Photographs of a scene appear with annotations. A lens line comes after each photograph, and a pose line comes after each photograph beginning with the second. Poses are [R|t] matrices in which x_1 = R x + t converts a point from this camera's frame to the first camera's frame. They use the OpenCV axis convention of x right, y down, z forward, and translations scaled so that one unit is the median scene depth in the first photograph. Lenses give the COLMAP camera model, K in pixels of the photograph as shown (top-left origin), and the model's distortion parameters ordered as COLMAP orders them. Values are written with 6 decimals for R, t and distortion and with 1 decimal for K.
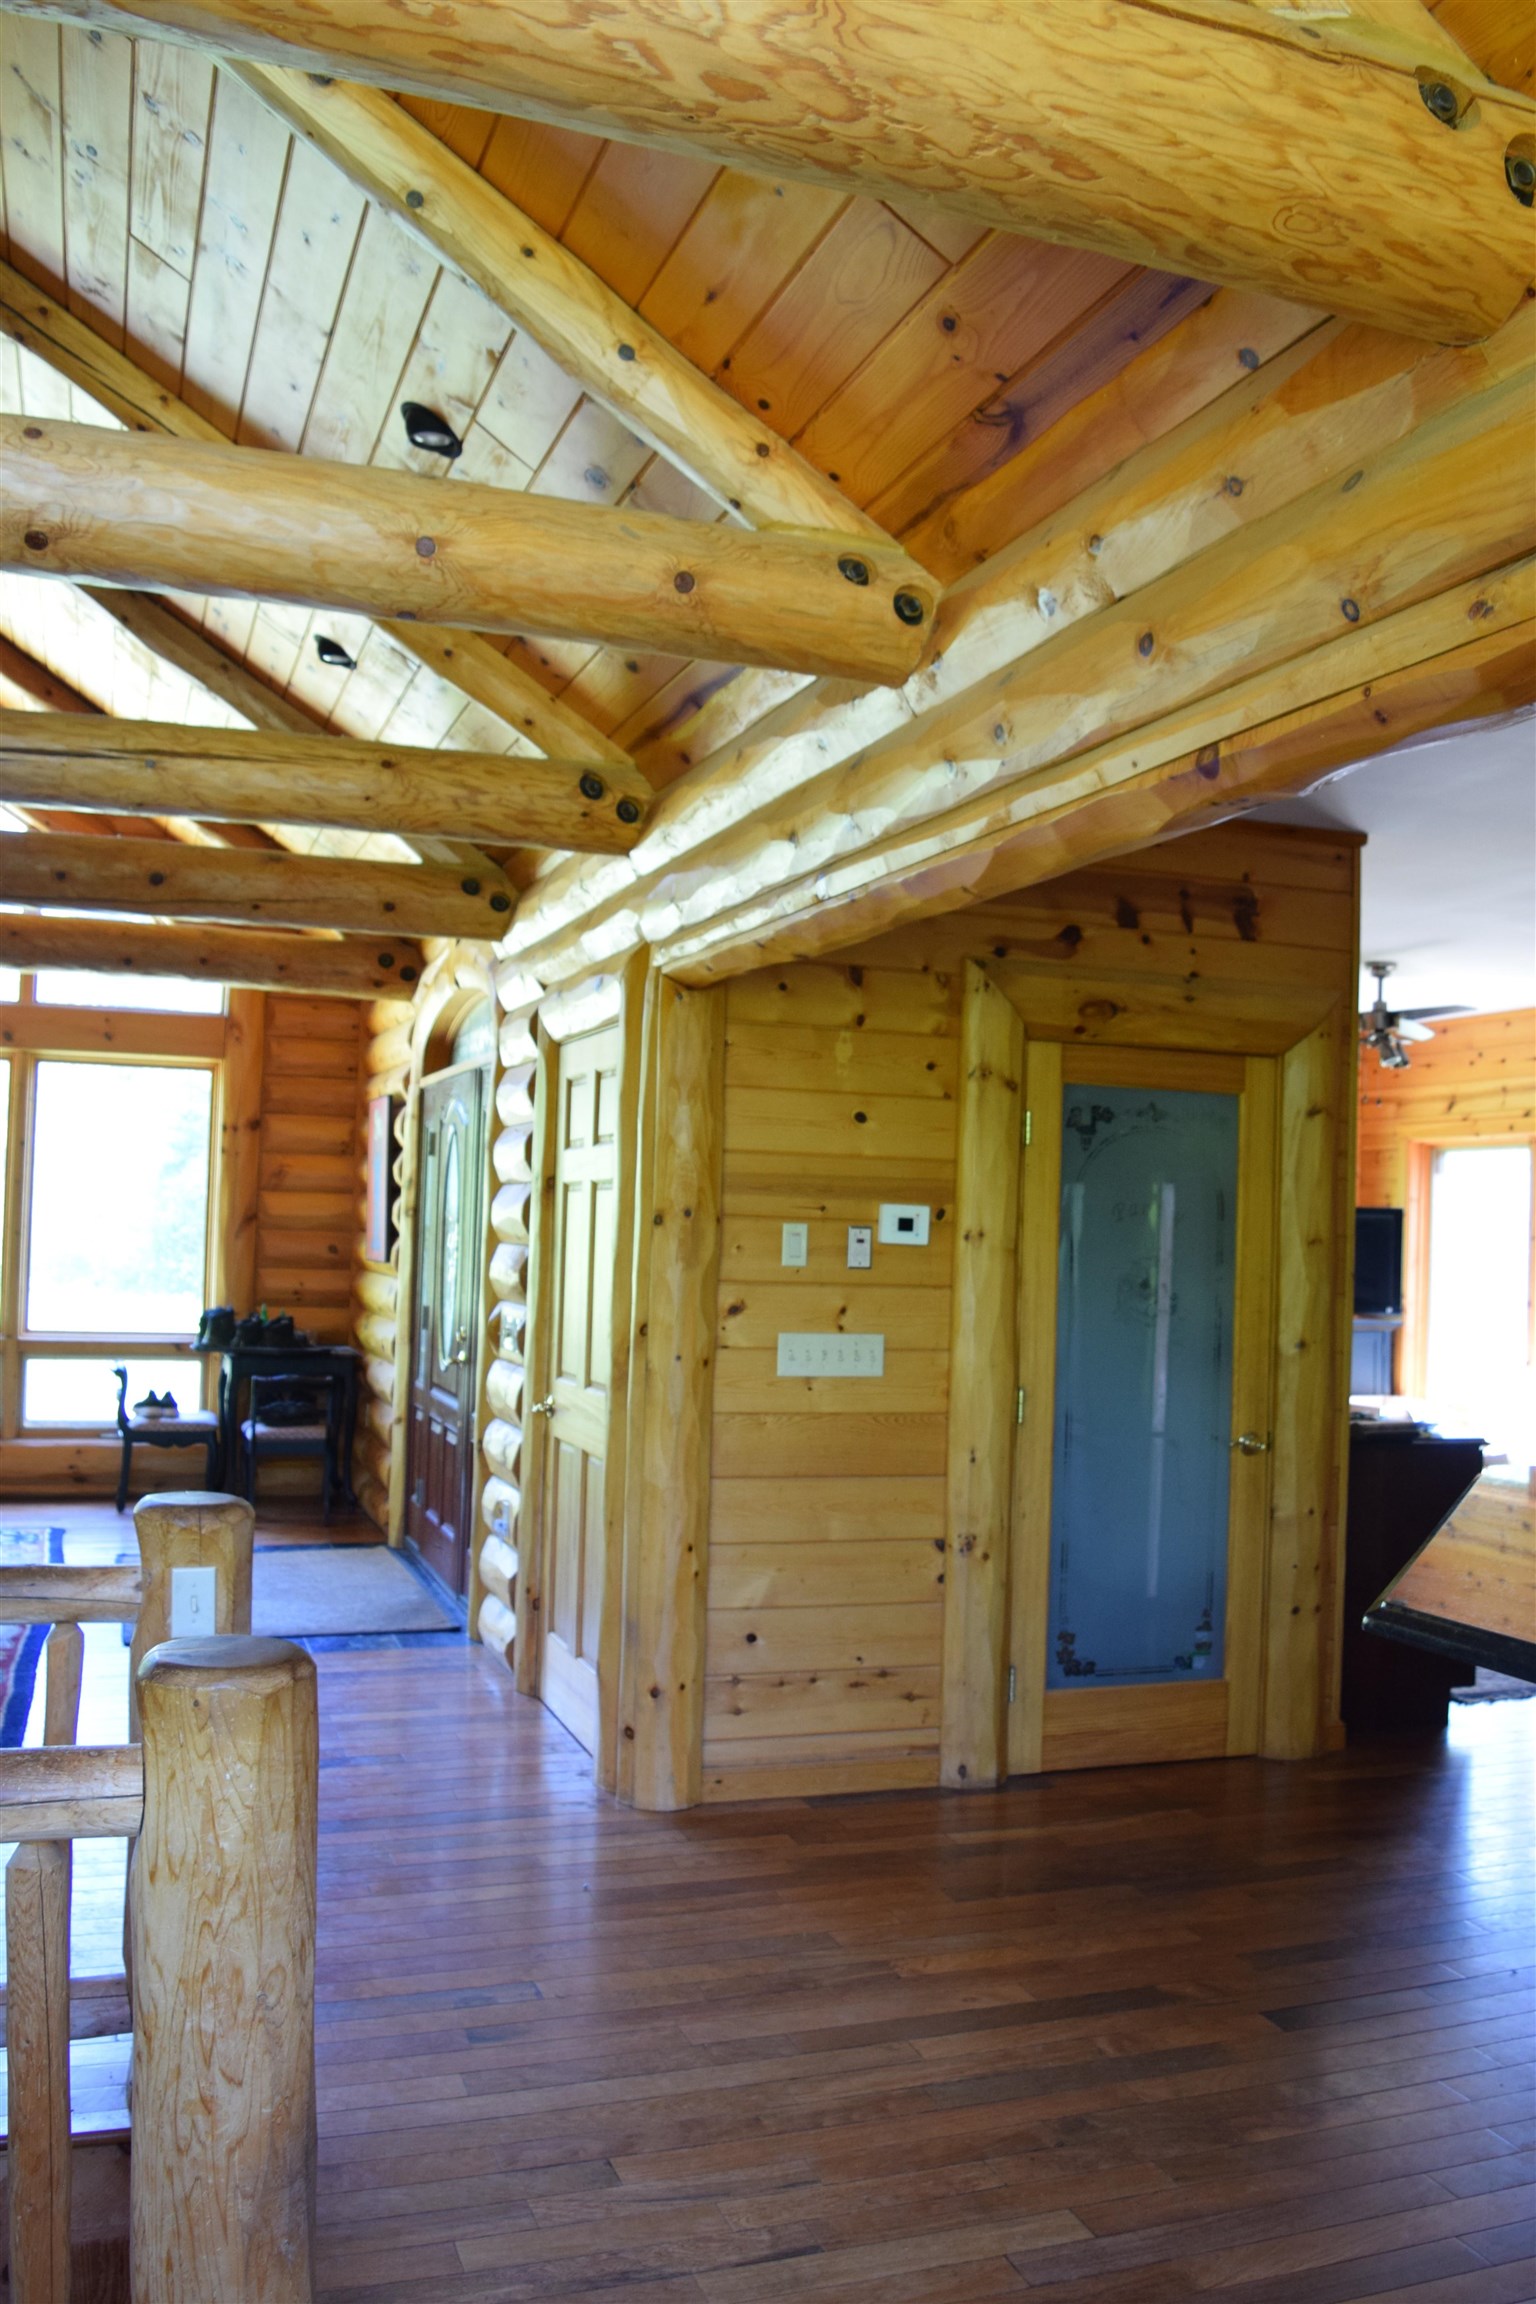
lens RADIAL K [[1882.6, 0, 768.0], [0, 1882.6, 1152.0], [0, 0, 1]] dist [-0.085499, 0.001870]
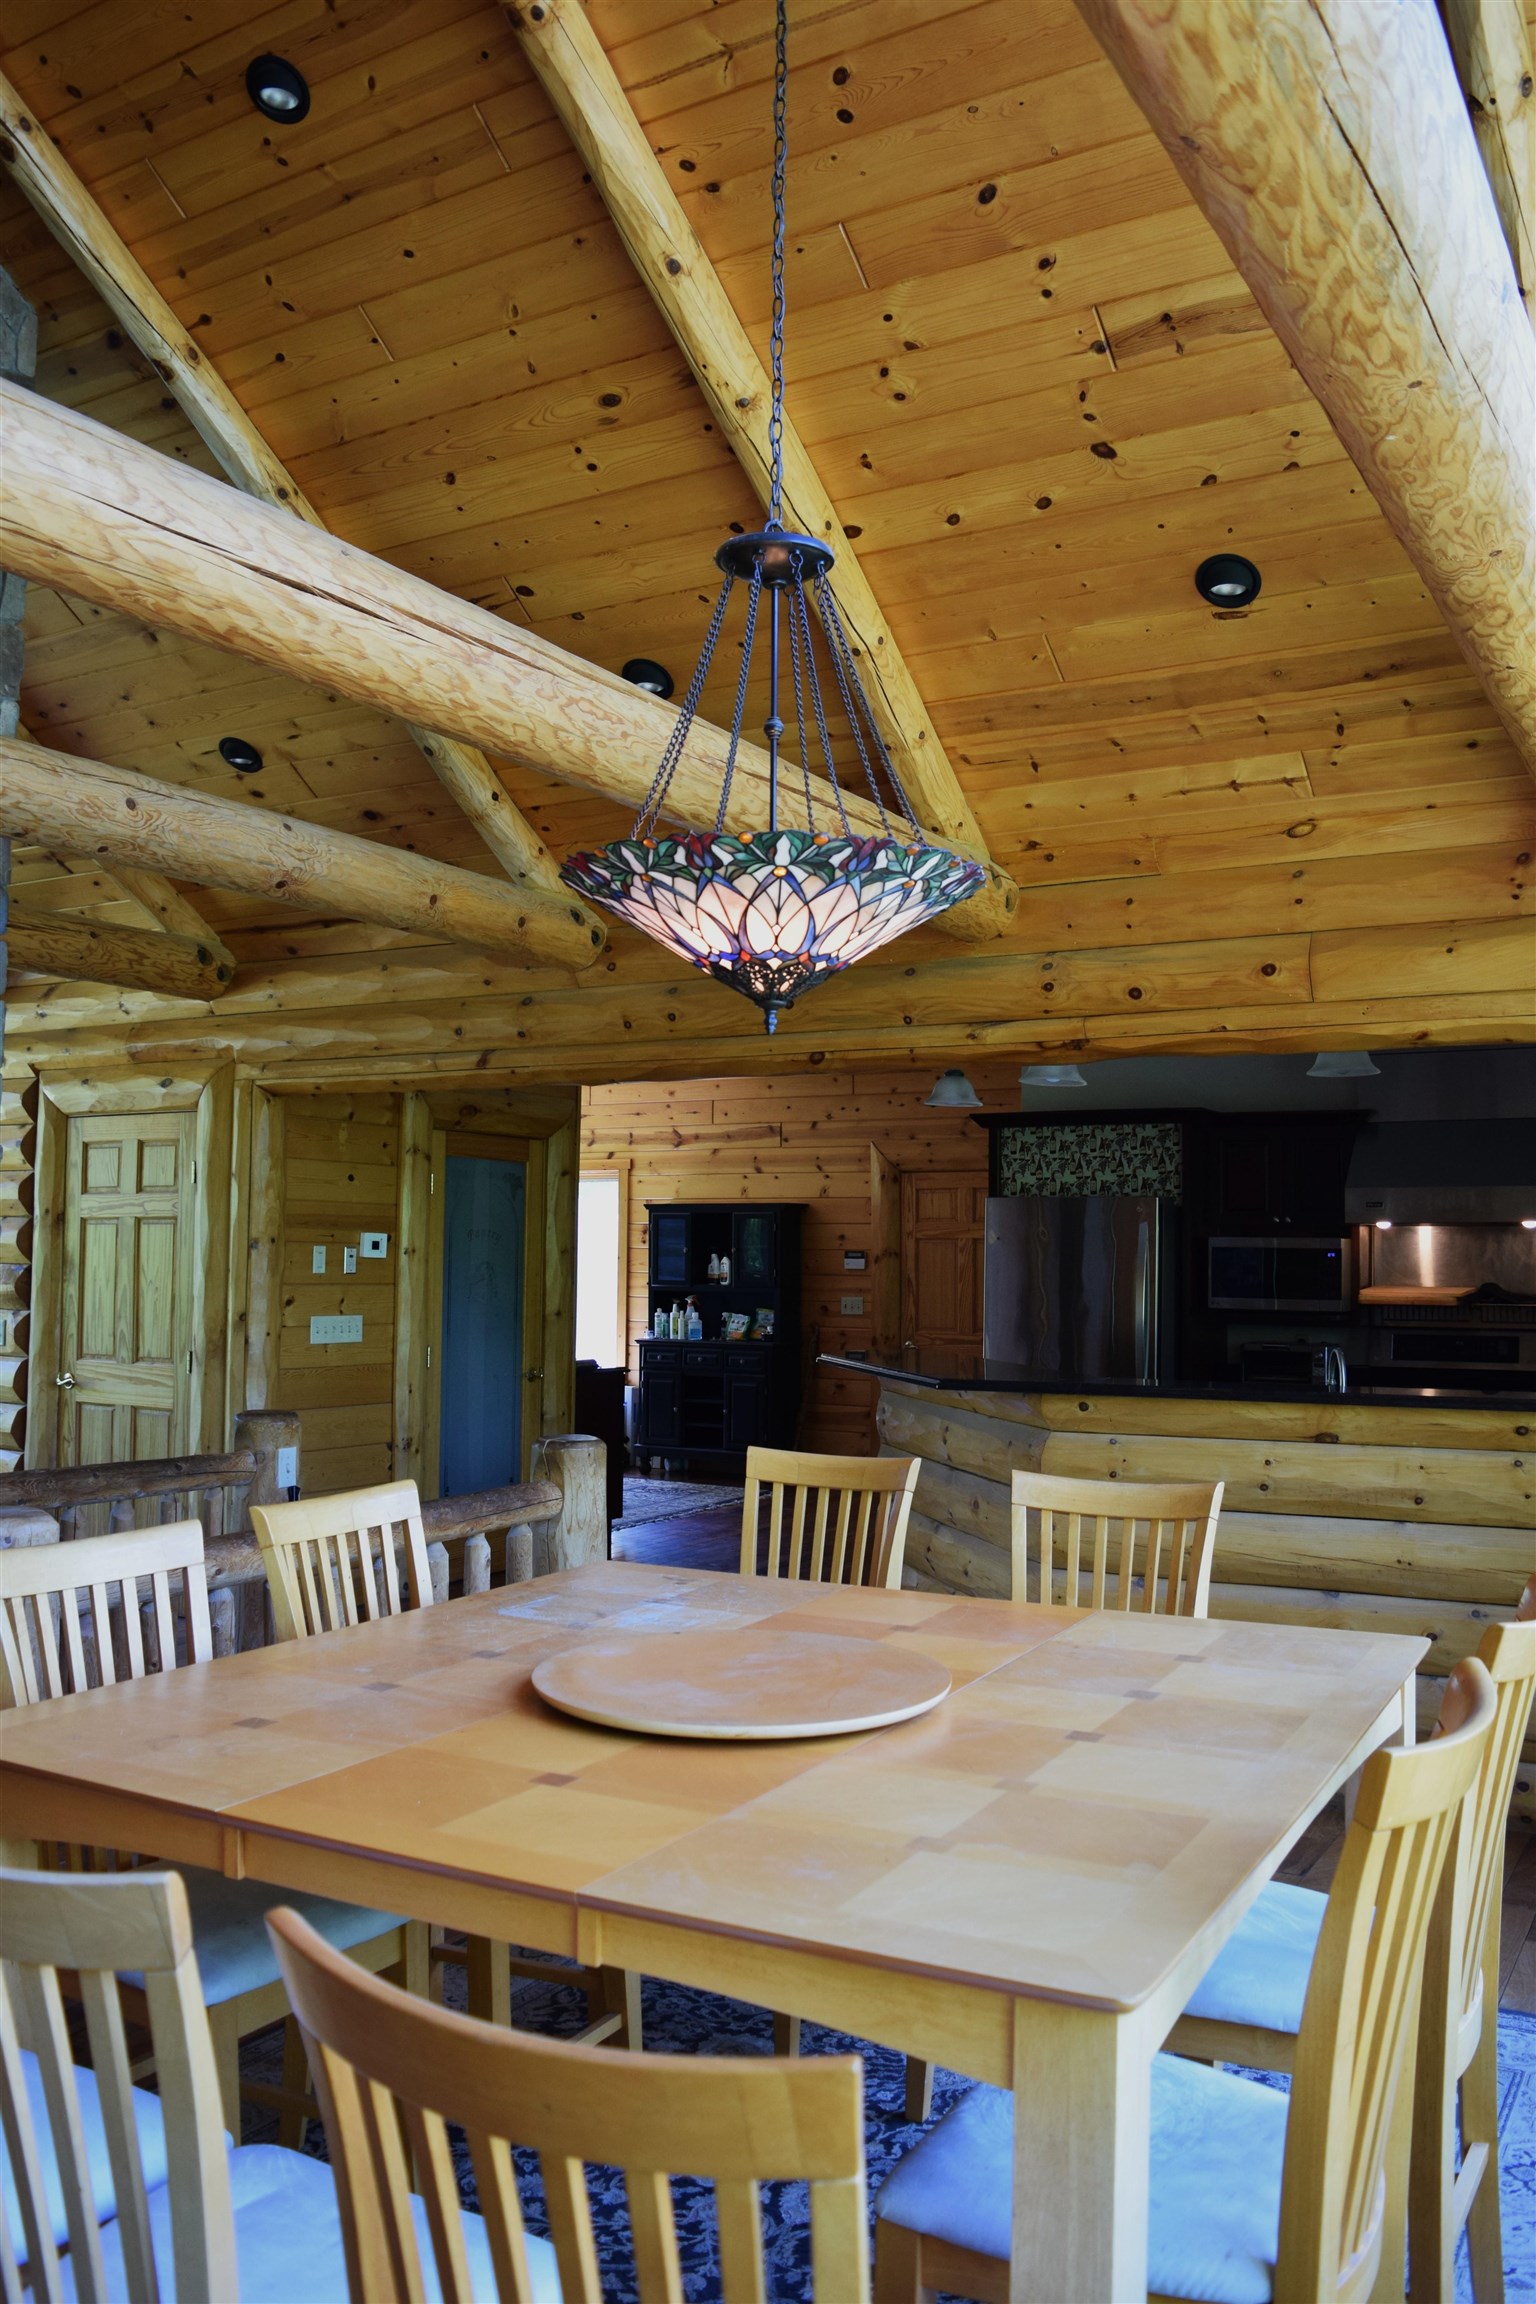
lens RADIAL K [[1812.0, 0, 768.0], [0, 1812.0, 1152.0], [0, 0, 1]] dist [-0.079908, 0.006455]
pose [[0.765074, 0.015305, 0.643761, -0.657576], [-0.013459, 0.999879, -0.007776, -0.032944], [-0.643802, -0.002715, 0.765187, -0.380573]]
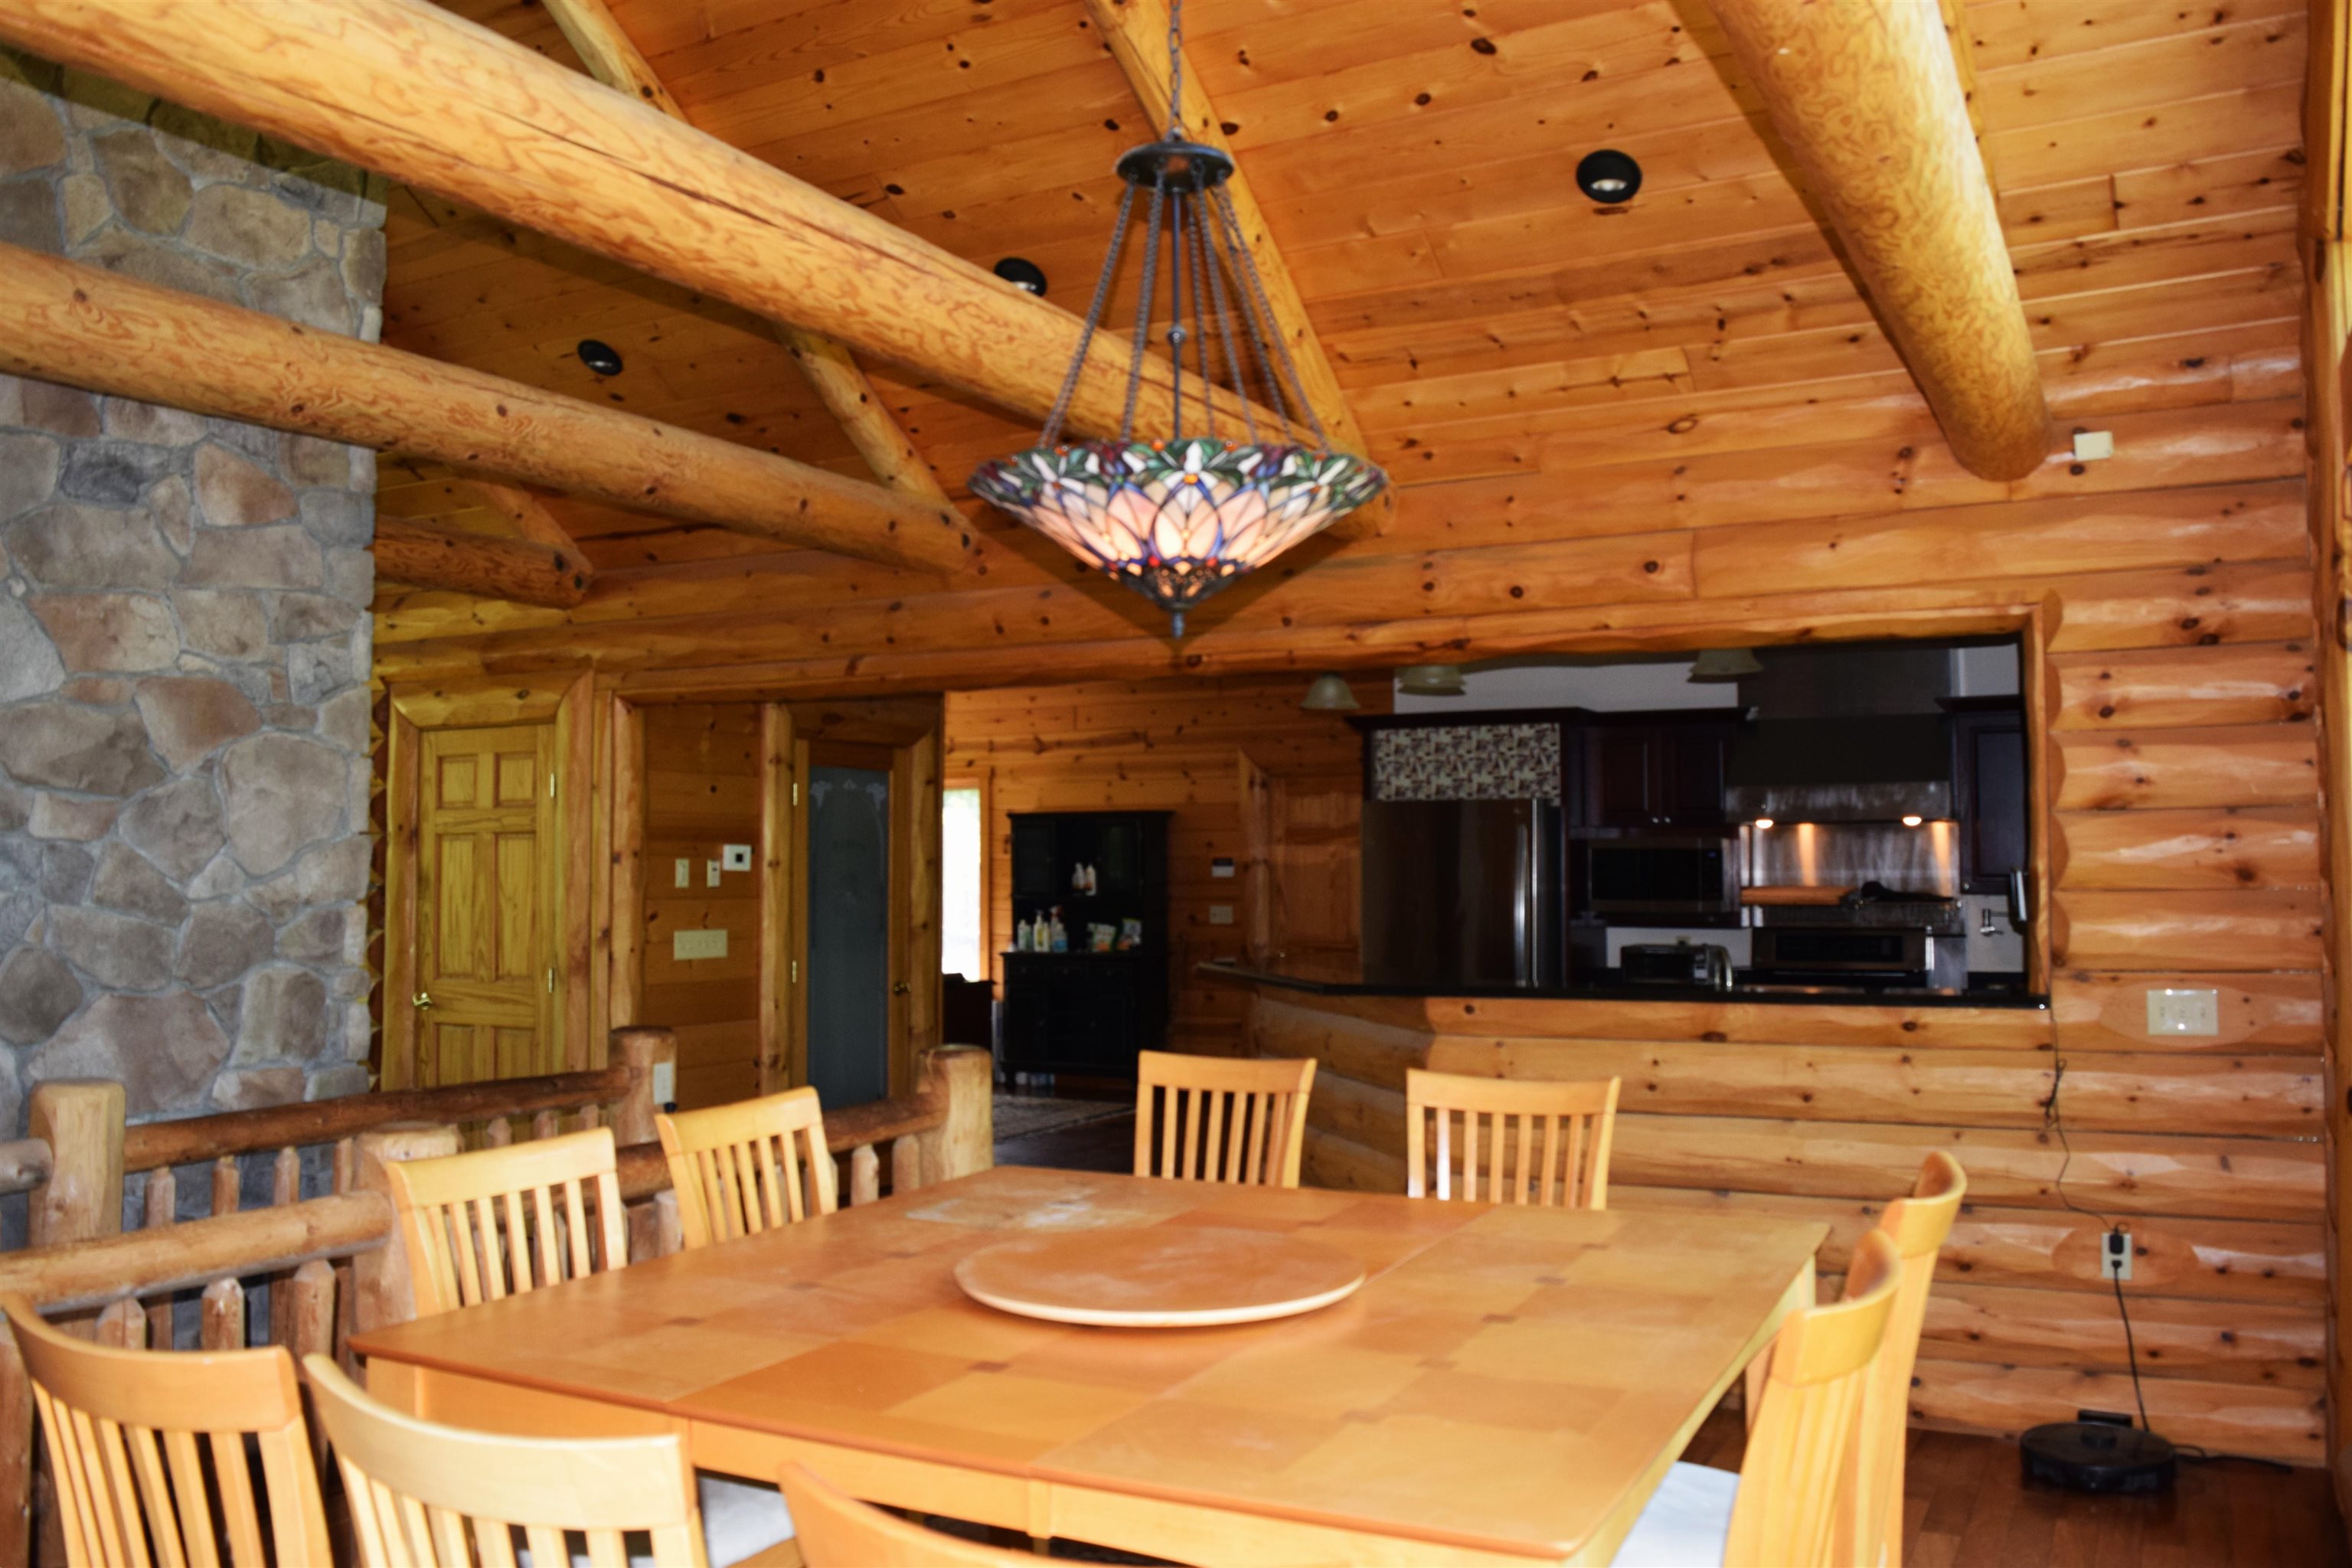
lens RADIAL K [[1881.8, 0, 1155.6], [0, 1881.8, 775.5], [0, 0, 1]] dist [-0.079271, 0.003658]
pose [[0.752745, 0.000244, 0.658313, -0.688352], [-0.001033, 0.999999, 0.000810, -0.031120], [-0.658312, -0.001290, 0.752744, -0.391273]]
